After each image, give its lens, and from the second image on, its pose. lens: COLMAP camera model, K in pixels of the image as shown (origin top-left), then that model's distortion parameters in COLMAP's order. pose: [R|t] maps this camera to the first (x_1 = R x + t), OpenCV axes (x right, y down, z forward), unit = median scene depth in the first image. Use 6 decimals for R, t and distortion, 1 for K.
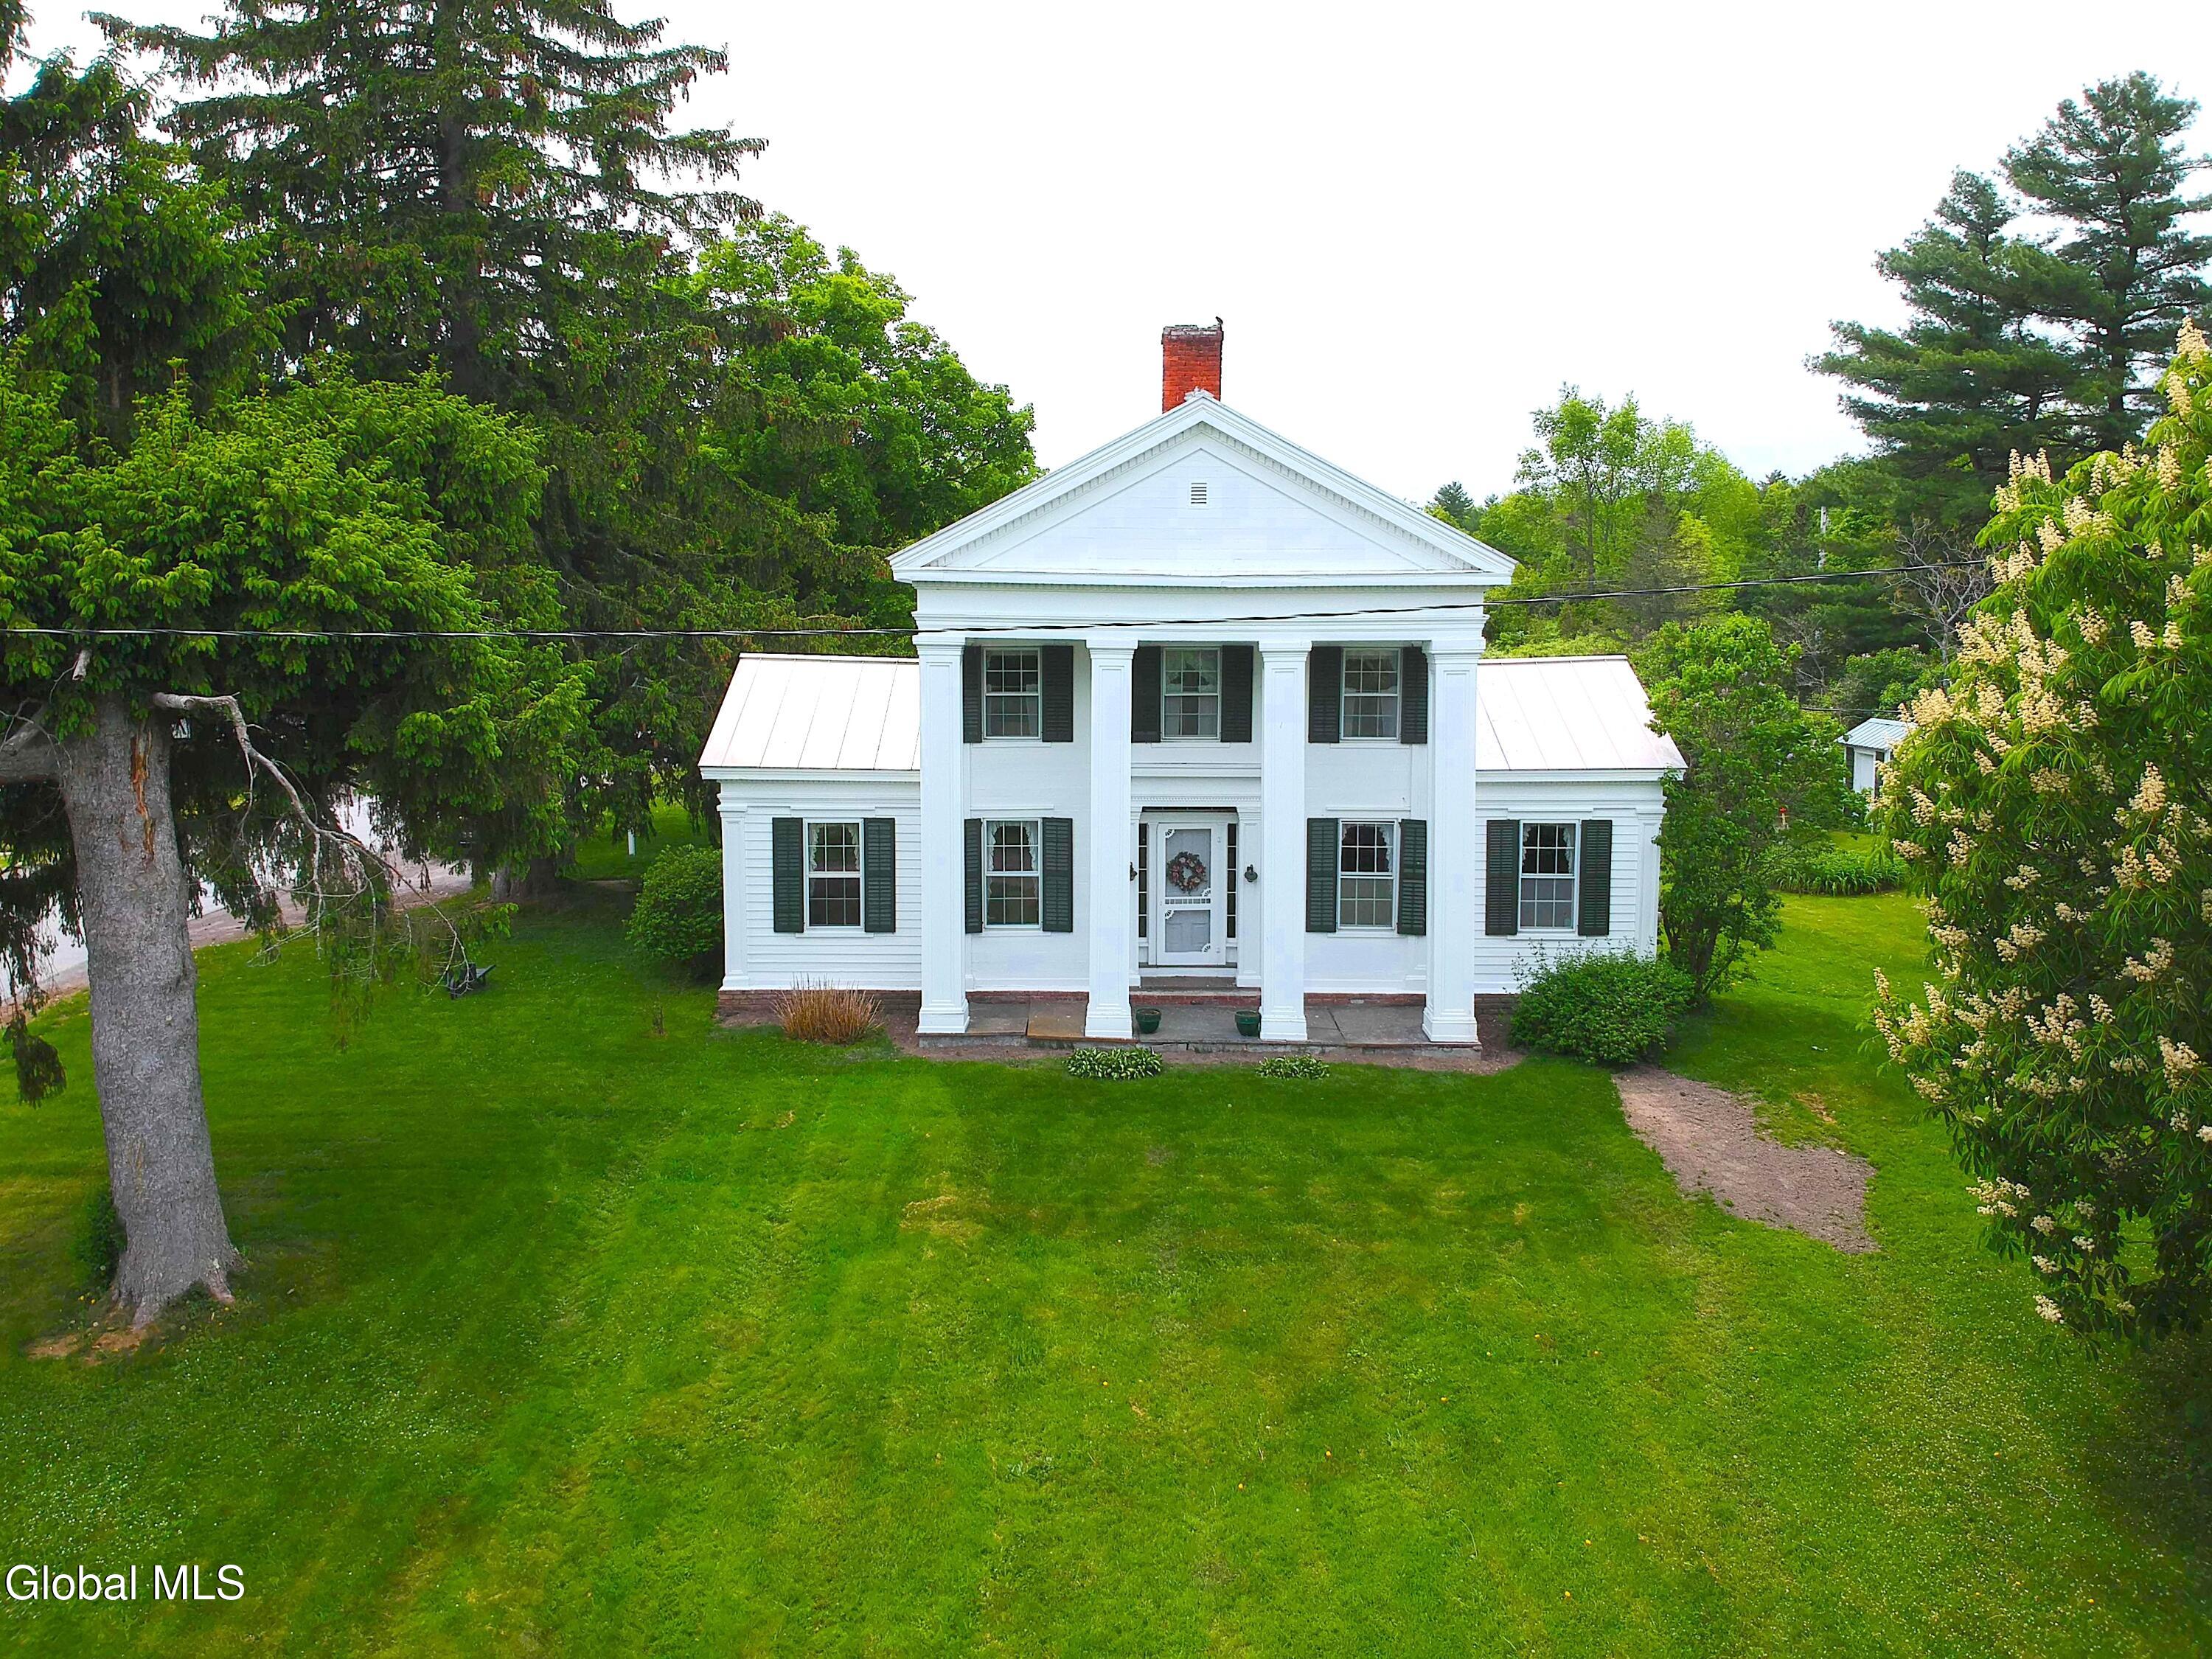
lens RADIAL K [[1618.6, 0, 1107.0], [0, 1618.6, 799.4], [0, 0, 1]] dist [0.120157, -0.232564]
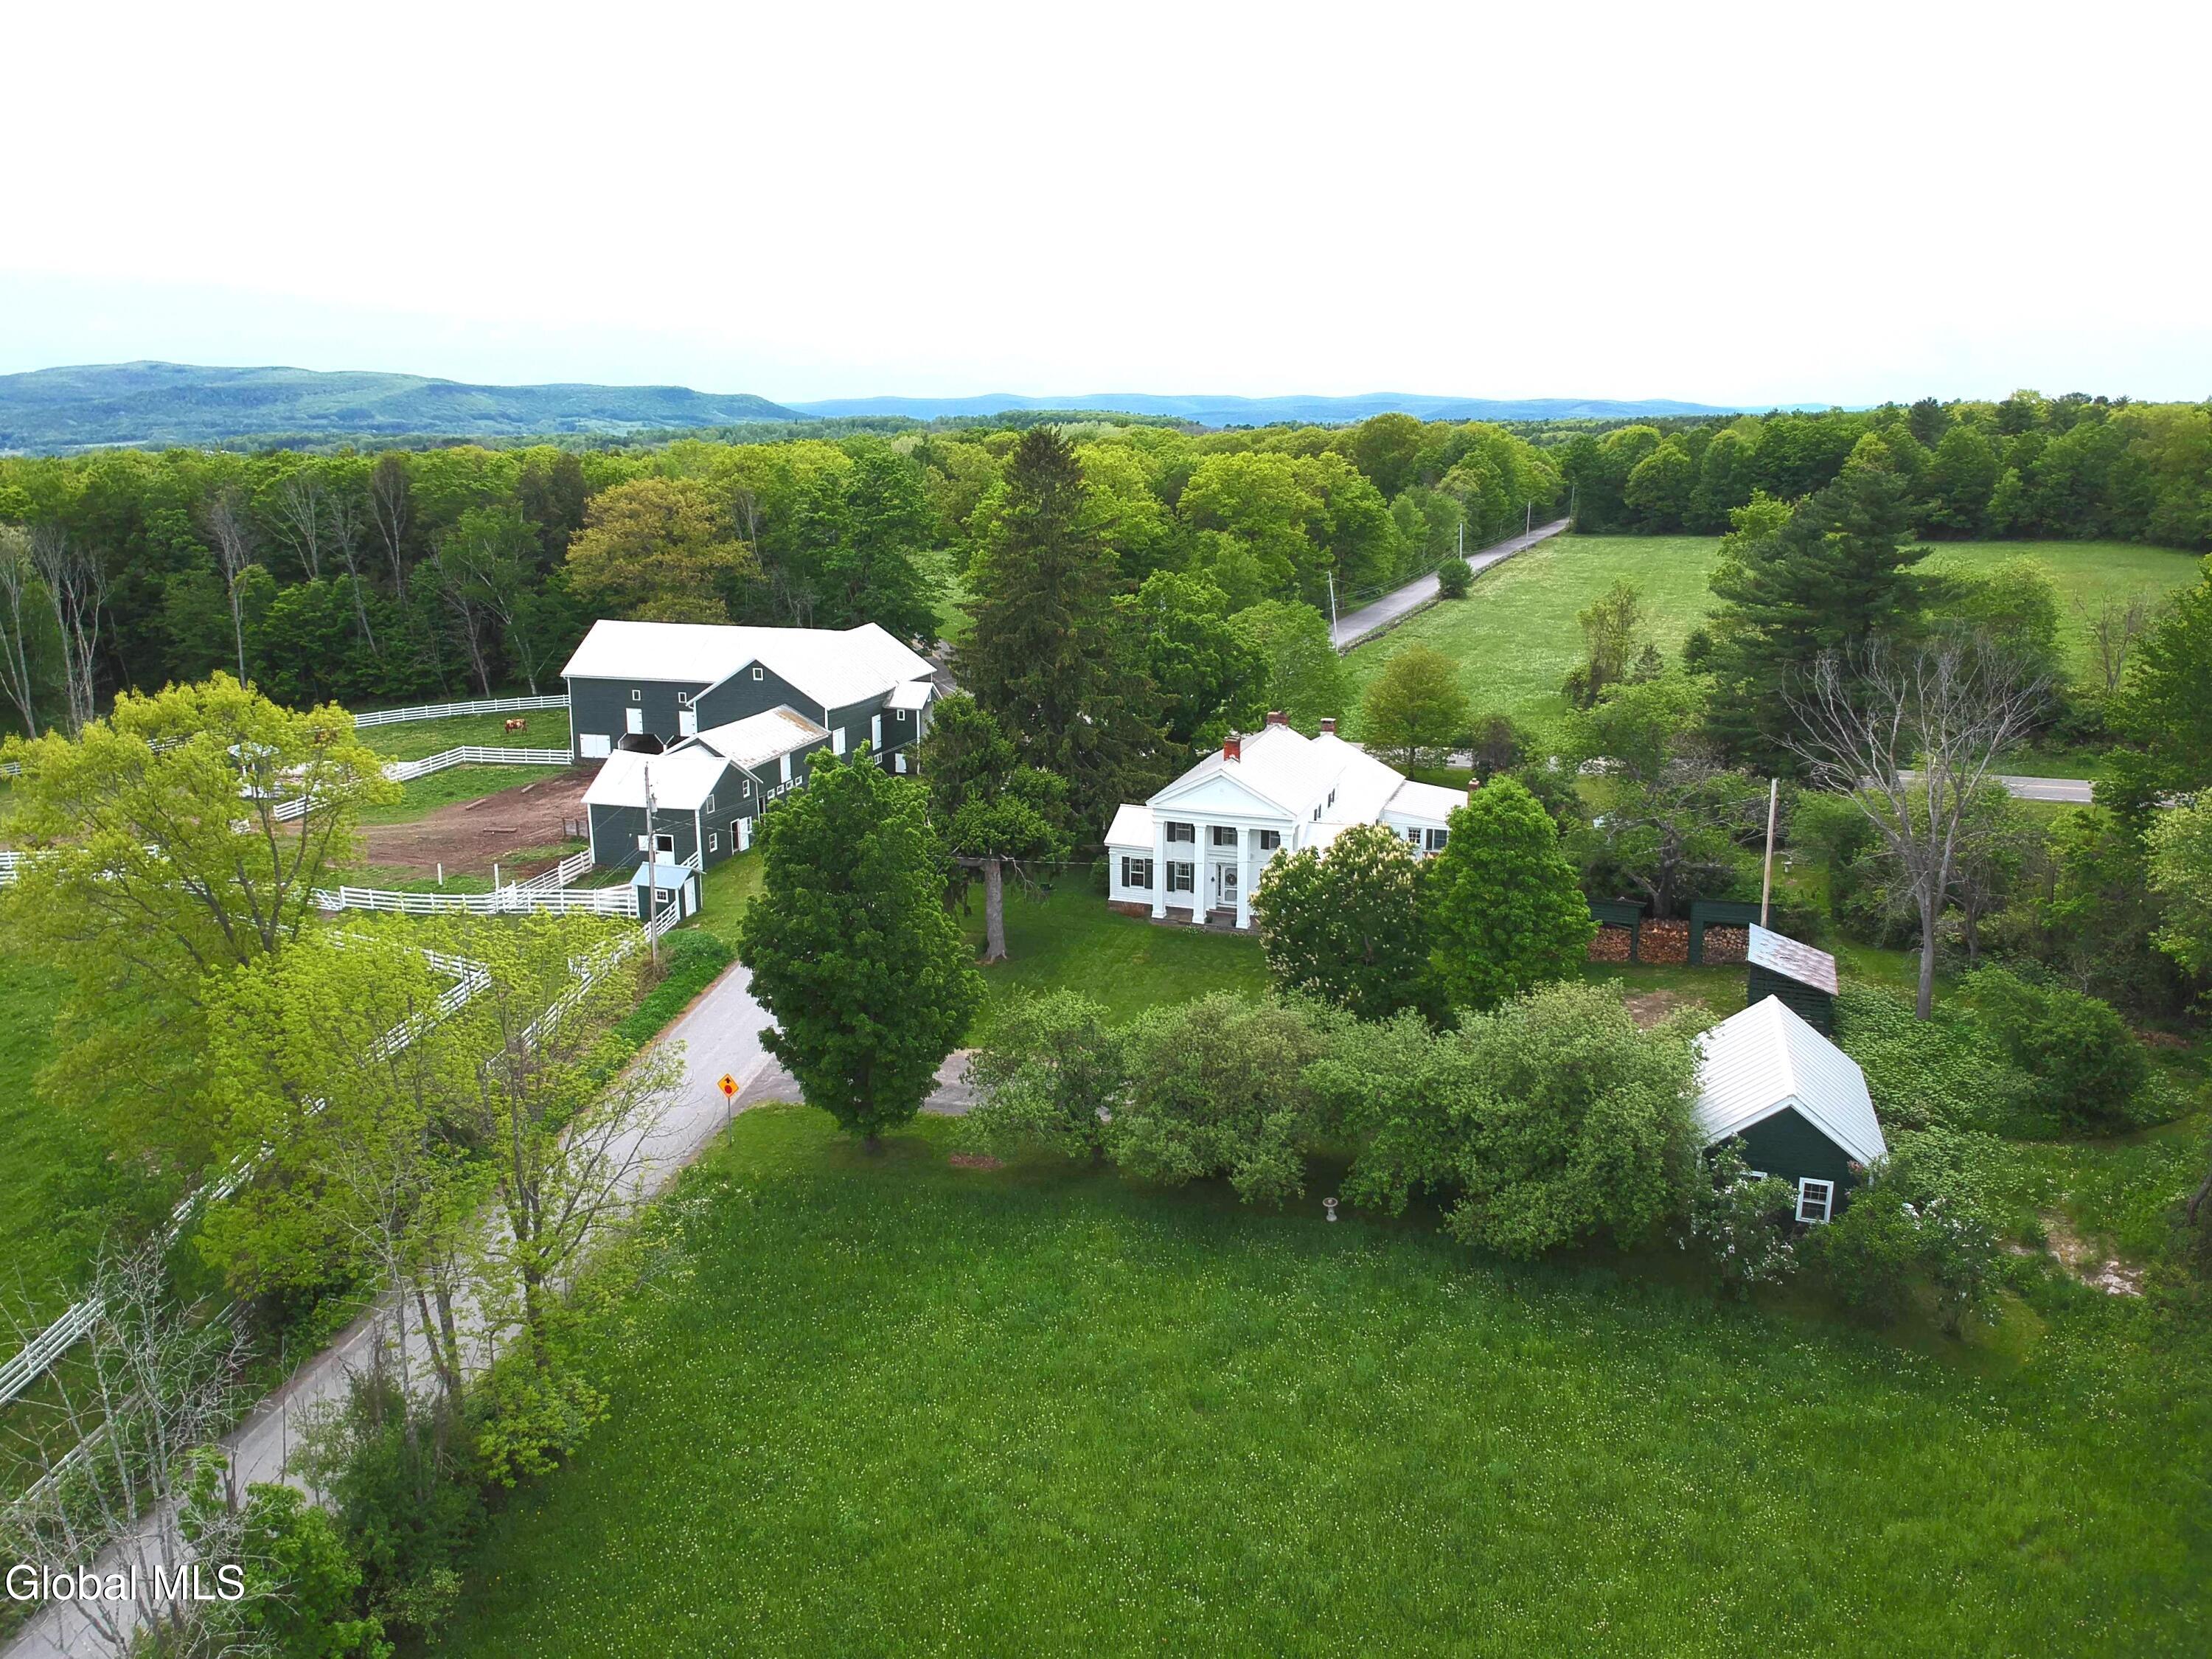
lens RADIAL K [[1630.0, 0, 1112.9], [0, 1630.0, 793.1], [0, 0, 1]] dist [0.083898, -0.158855]
pose [[0.945530, 0.072228, -0.317421, 1.018555], [-0.037934, 0.992879, 0.112930, -0.592587], [0.323317, -0.094738, 0.941536, -2.697978]]
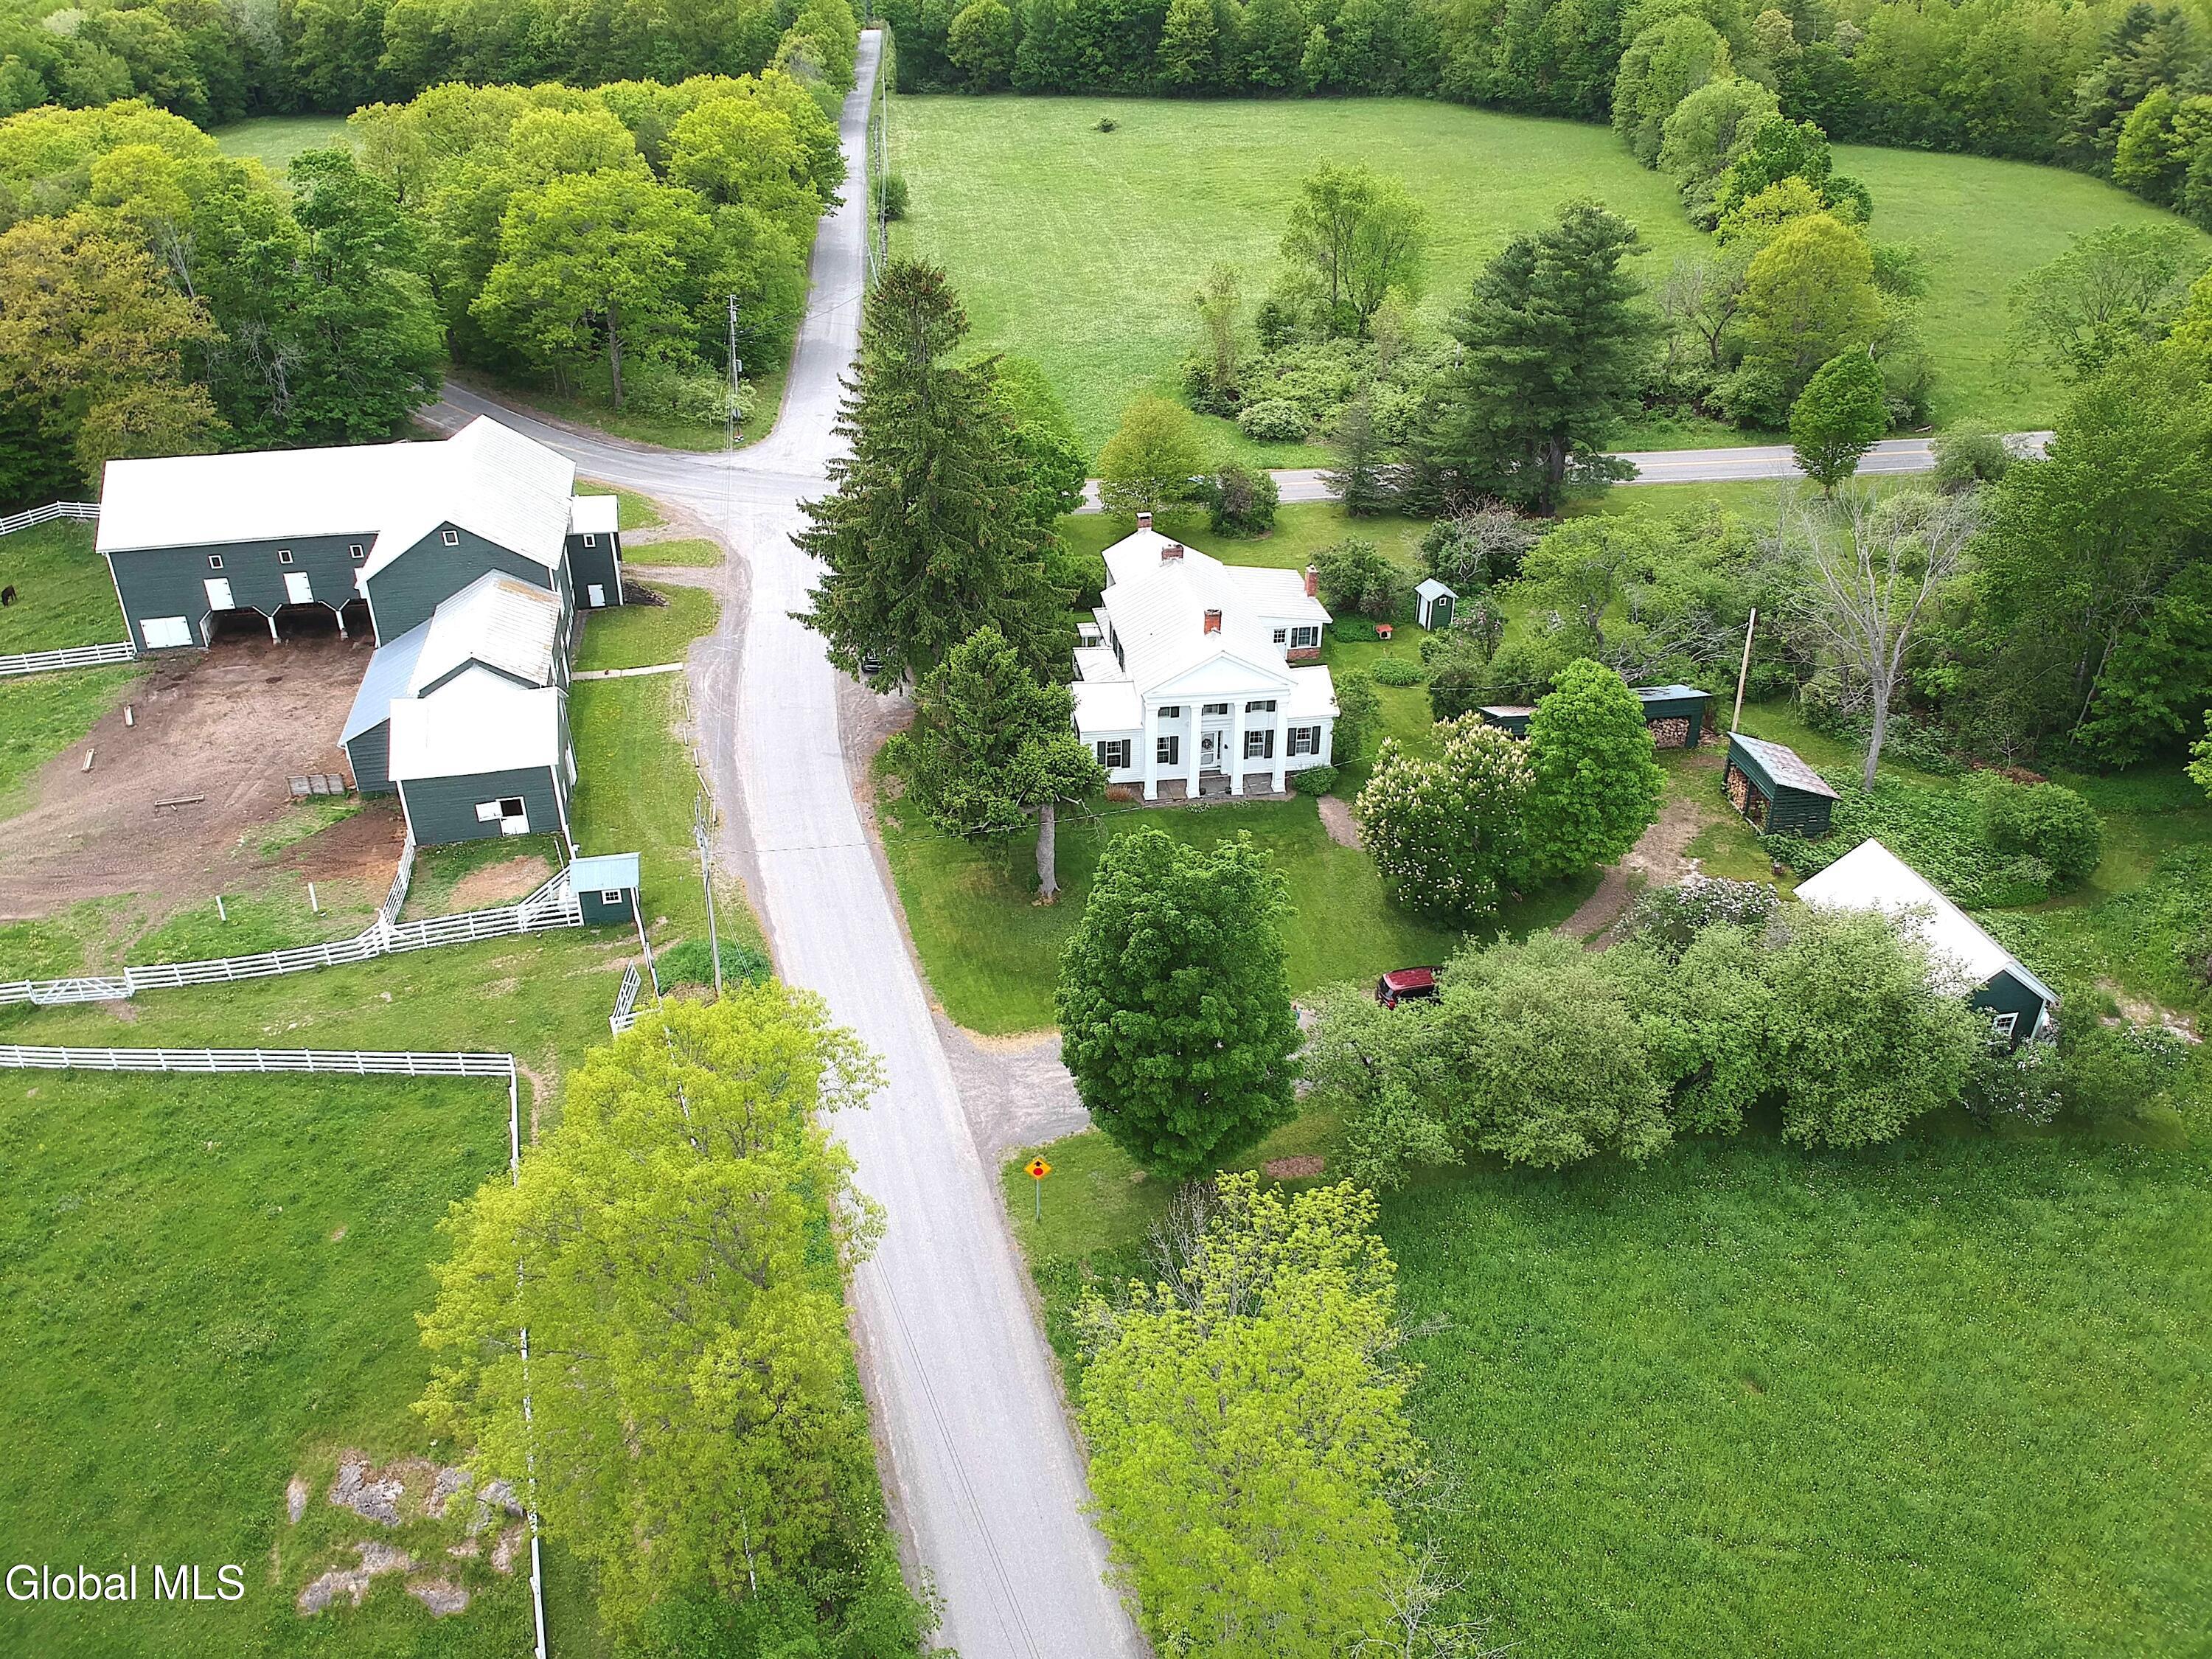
lens RADIAL K [[1616.3, 0, 1108.5], [0, 1616.3, 802.5], [0, 0, 1]] dist [0.097672, -0.171799]
pose [[0.987676, -0.074937, 0.137410, -0.730629], [0.015599, 0.920692, 0.389978, -1.350665], [-0.155736, -0.383028, 0.910514, -2.493682]]
